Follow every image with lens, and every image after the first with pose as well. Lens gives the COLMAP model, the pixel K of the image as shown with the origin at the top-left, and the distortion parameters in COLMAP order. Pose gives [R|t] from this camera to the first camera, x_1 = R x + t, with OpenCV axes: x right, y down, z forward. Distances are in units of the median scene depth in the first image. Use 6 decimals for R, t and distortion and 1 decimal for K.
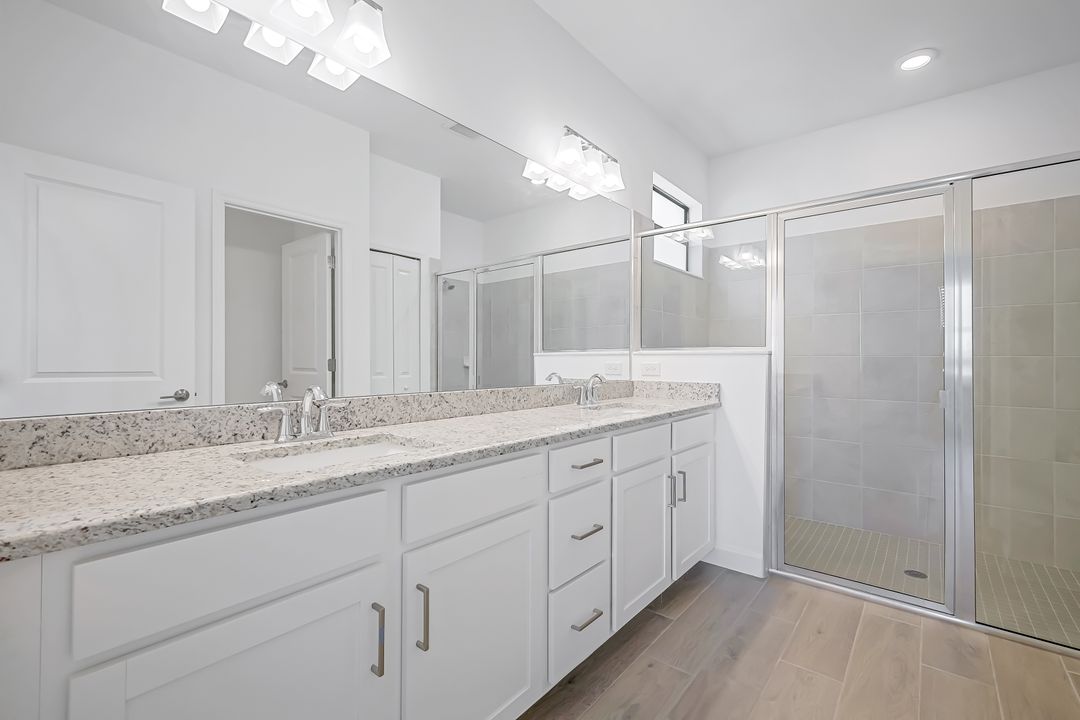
lens RADIAL K [[466.0, 0, 582.6], [0, 466.0, 344.4], [0, 0, 1]] dist [-0.008455, 0.014115]
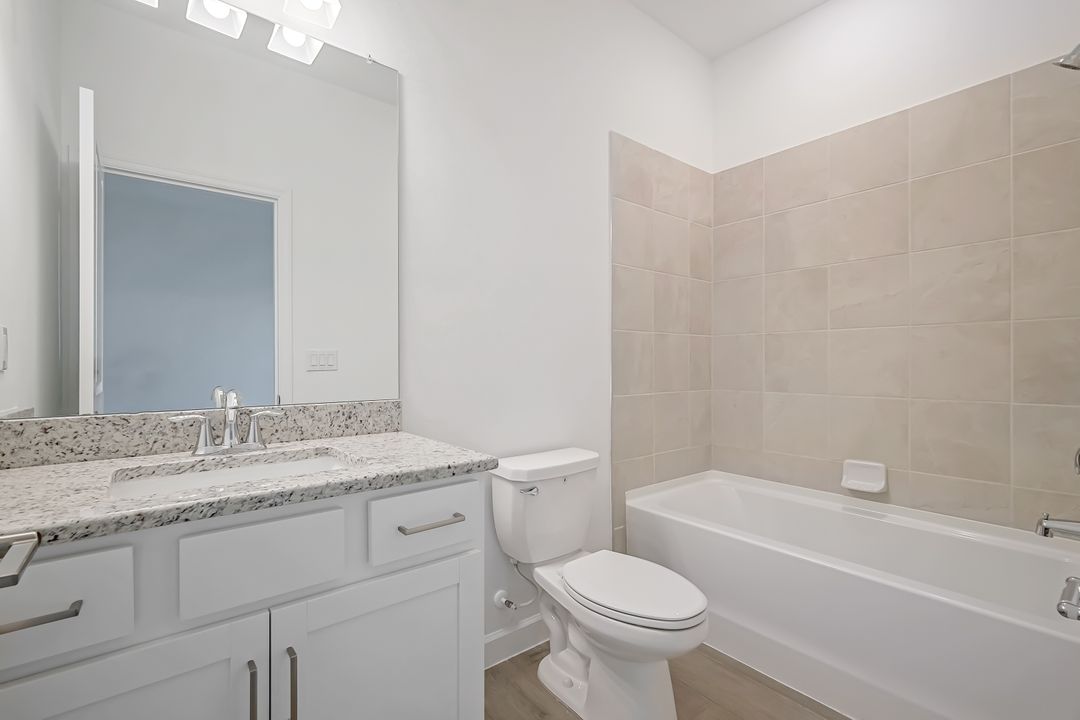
lens RADIAL K [[479.2, 0, 542.7], [0, 479.2, 353.4], [0, 0, 1]] dist [0.002786, 0.000179]
pose [[0.970429, -0.009333, -0.241207, 0.187836], [0.015262, 0.999625, 0.022722, 0.006268], [0.240904, -0.025732, 0.970208, 0.237124]]
